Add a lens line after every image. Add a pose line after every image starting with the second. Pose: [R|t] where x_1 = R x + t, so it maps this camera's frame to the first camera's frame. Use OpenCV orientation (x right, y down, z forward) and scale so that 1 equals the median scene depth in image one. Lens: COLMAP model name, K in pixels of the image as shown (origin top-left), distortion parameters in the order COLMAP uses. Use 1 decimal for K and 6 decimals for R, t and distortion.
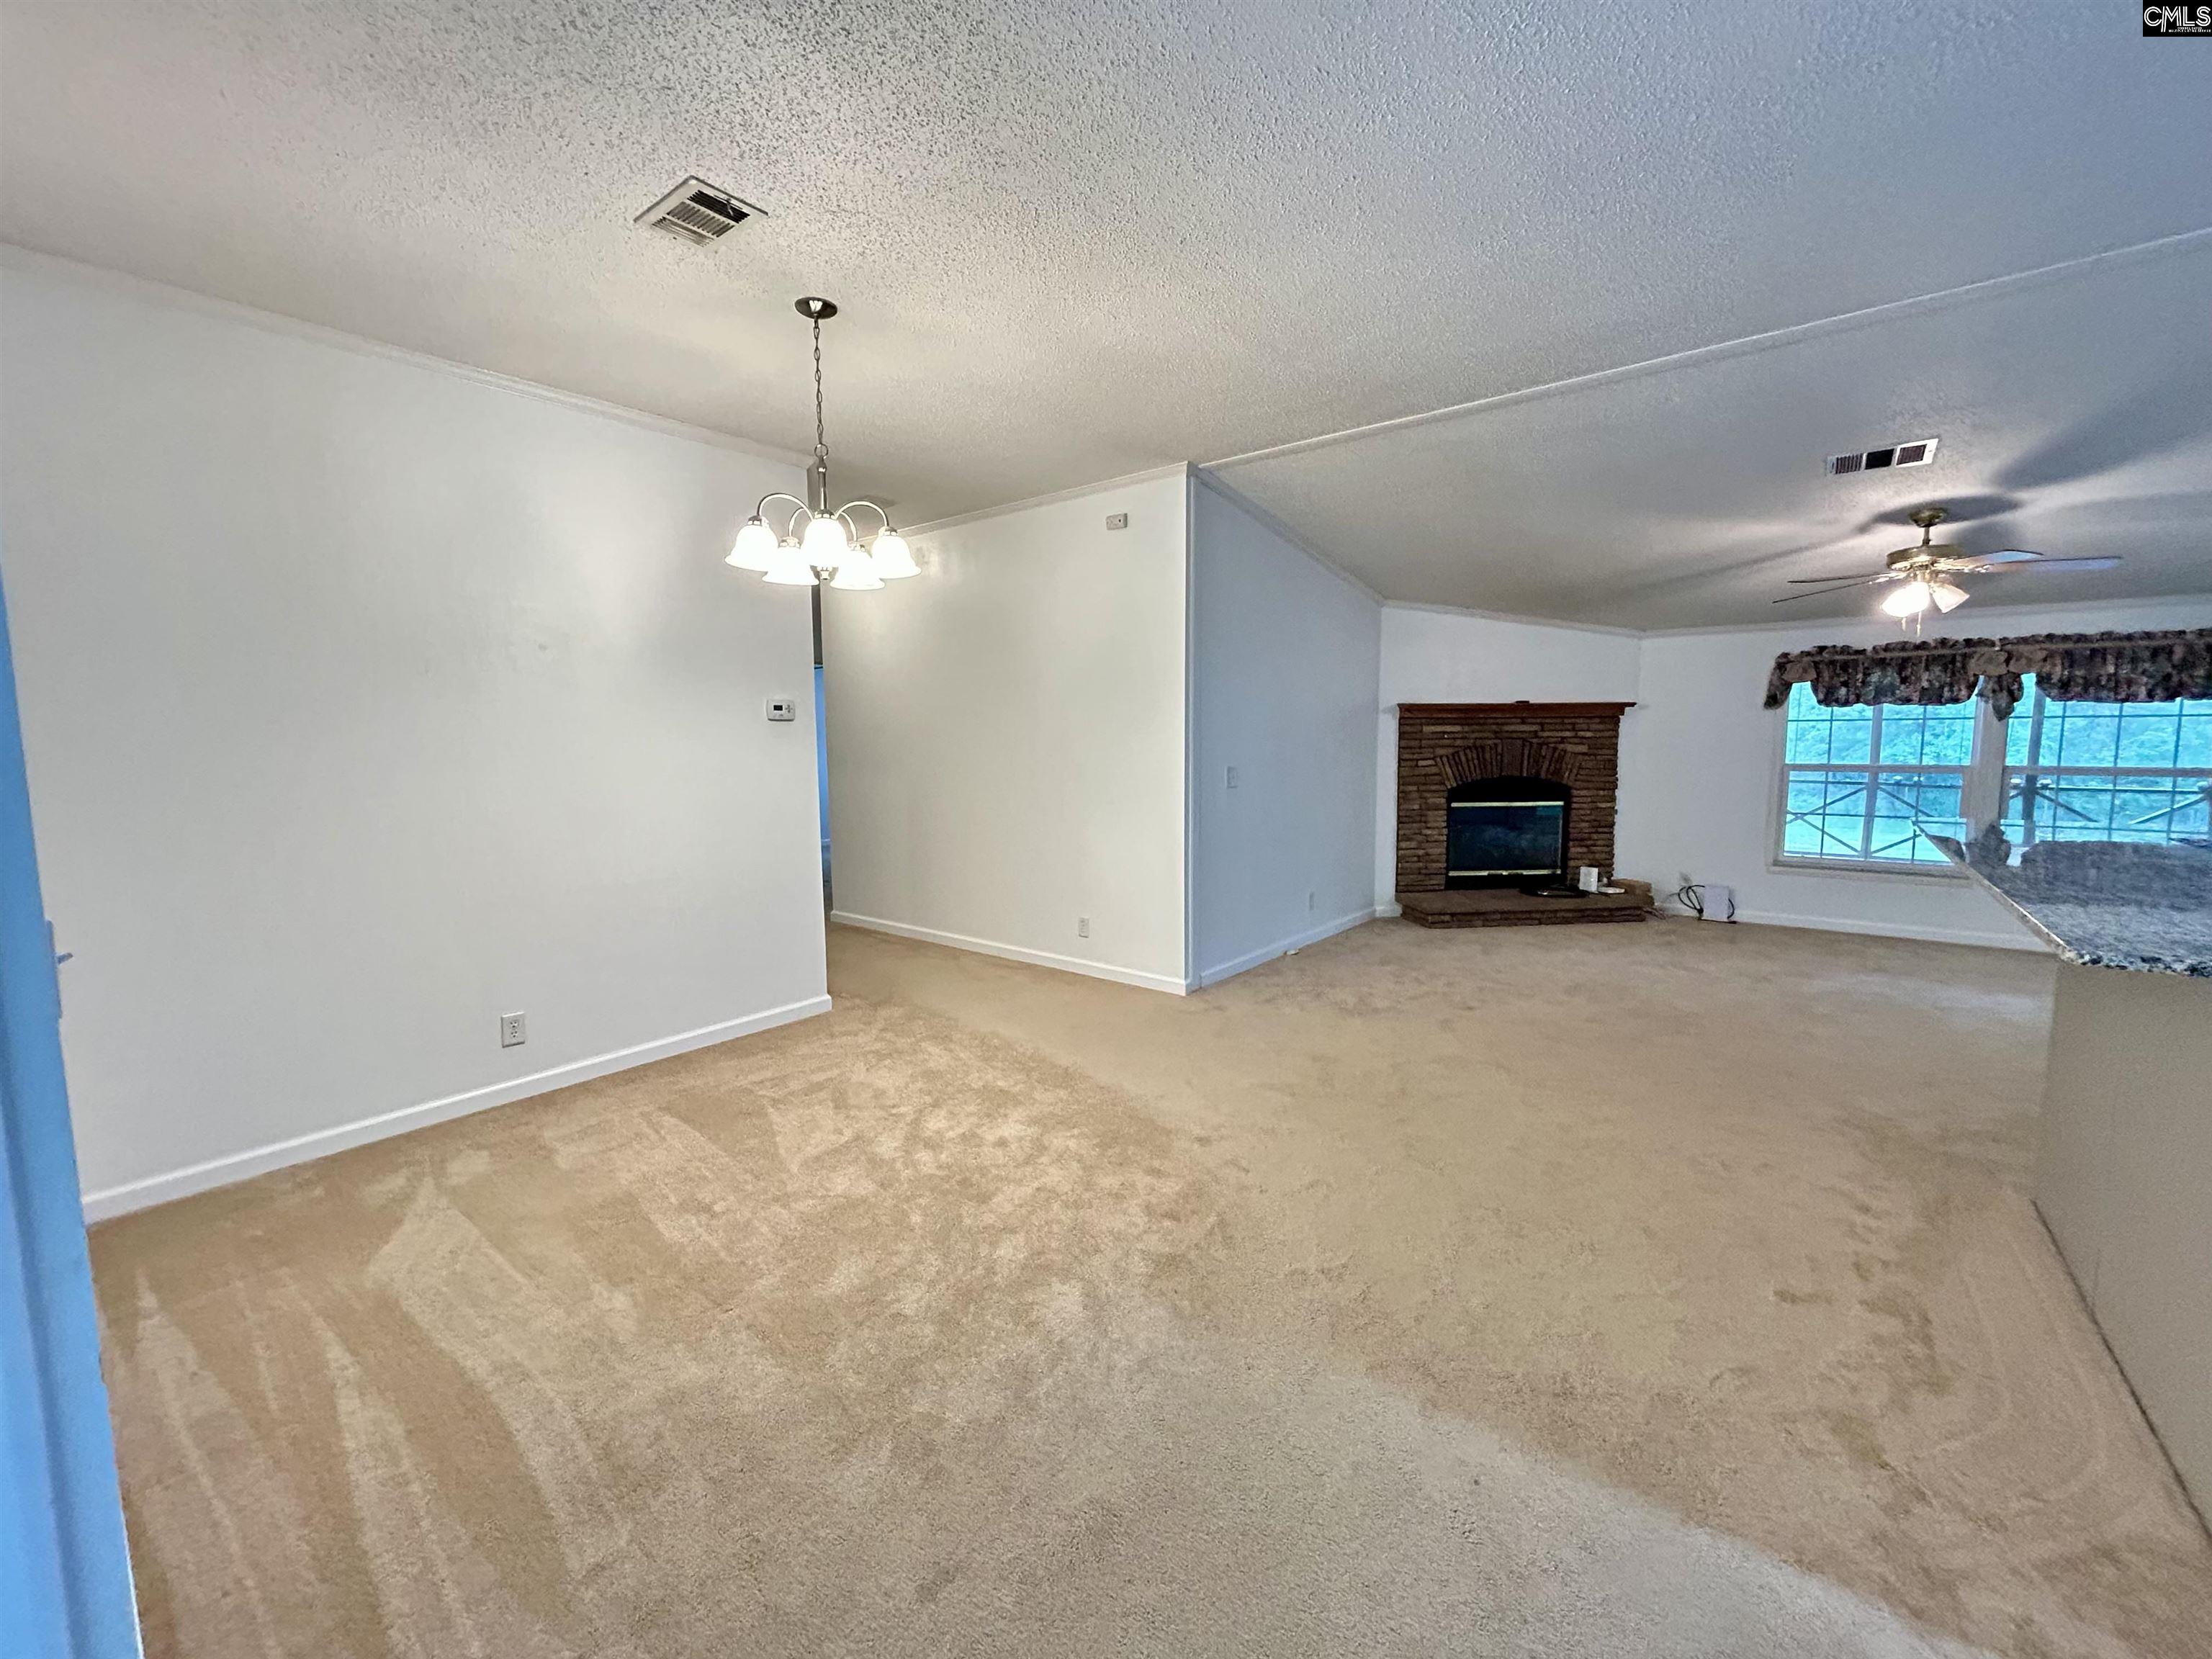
lens RADIAL K [[887.8, 0, 1111.6], [0, 887.8, 828.2], [0, 0, 1]] dist [0.001082, 0.000059]
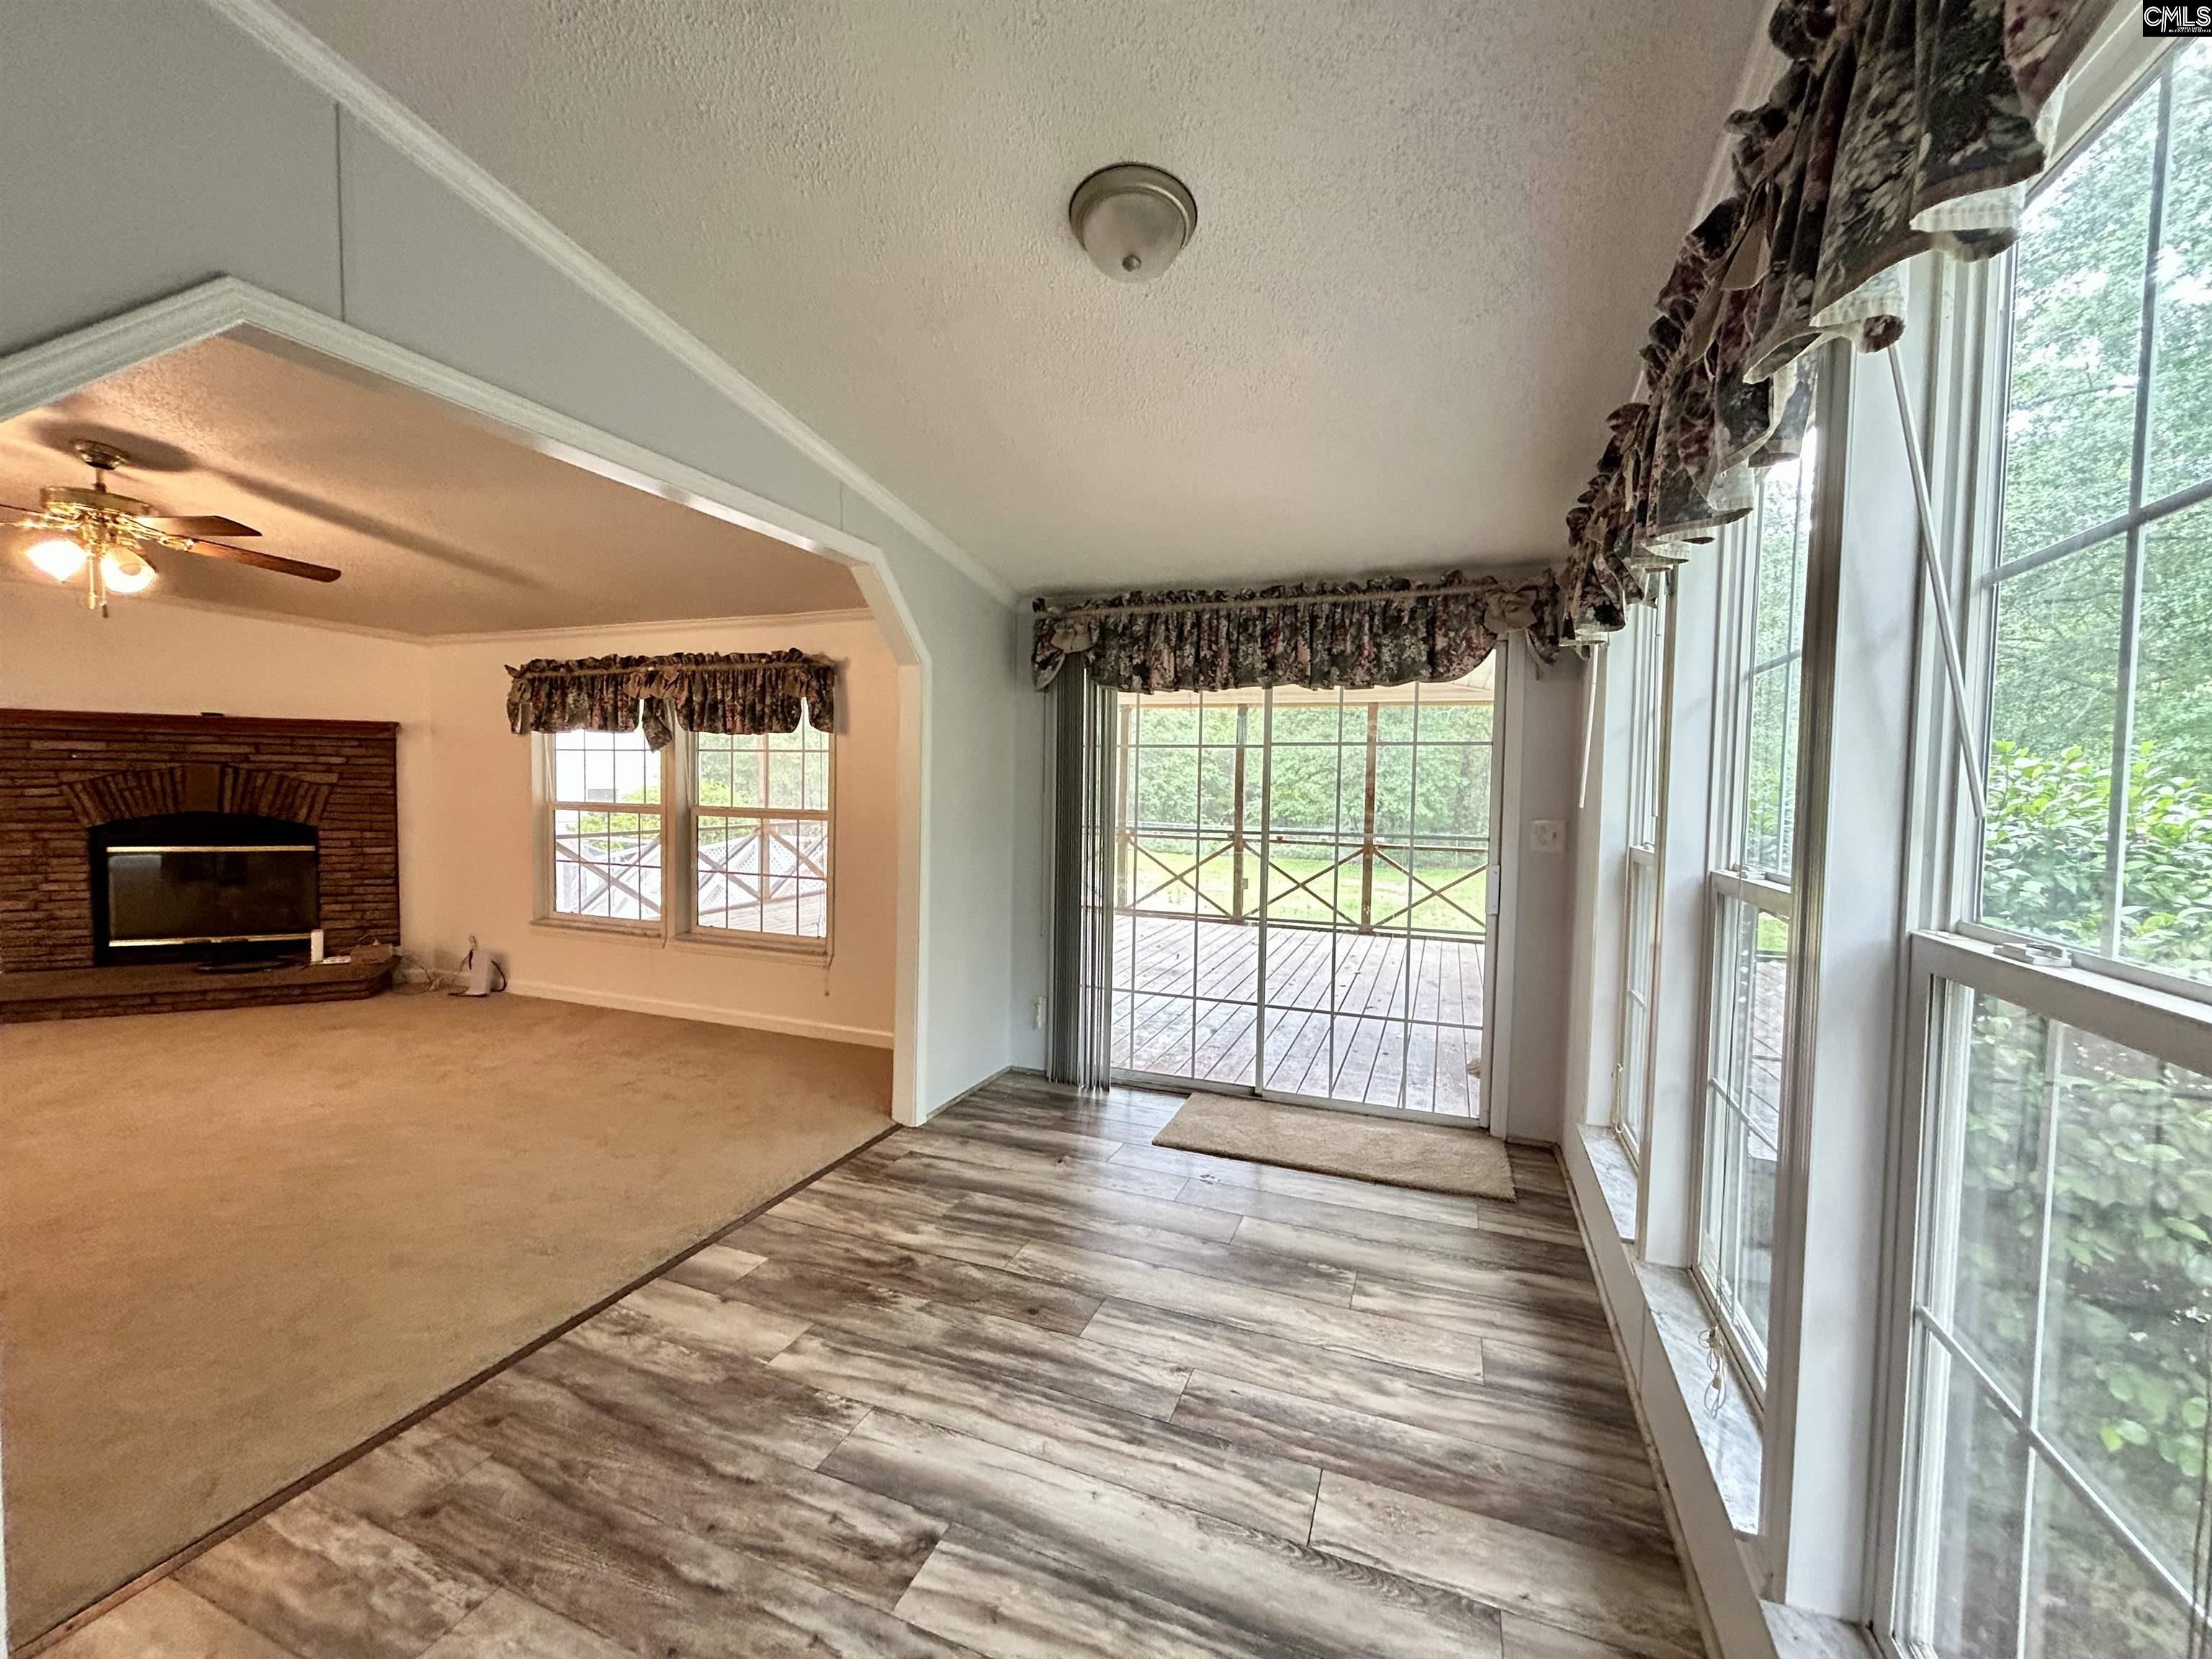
lens RADIAL K [[891.9, 0, 1105.8], [0, 891.9, 822.8], [0, 0, 1]] dist [0.001716, 0.000241]
pose [[0.954032, 0.011905, 0.299468, 0.965849], [0.006566, 0.998141, -0.060596, 0.001996], [-0.299633, 0.059777, 0.952180, 0.044814]]
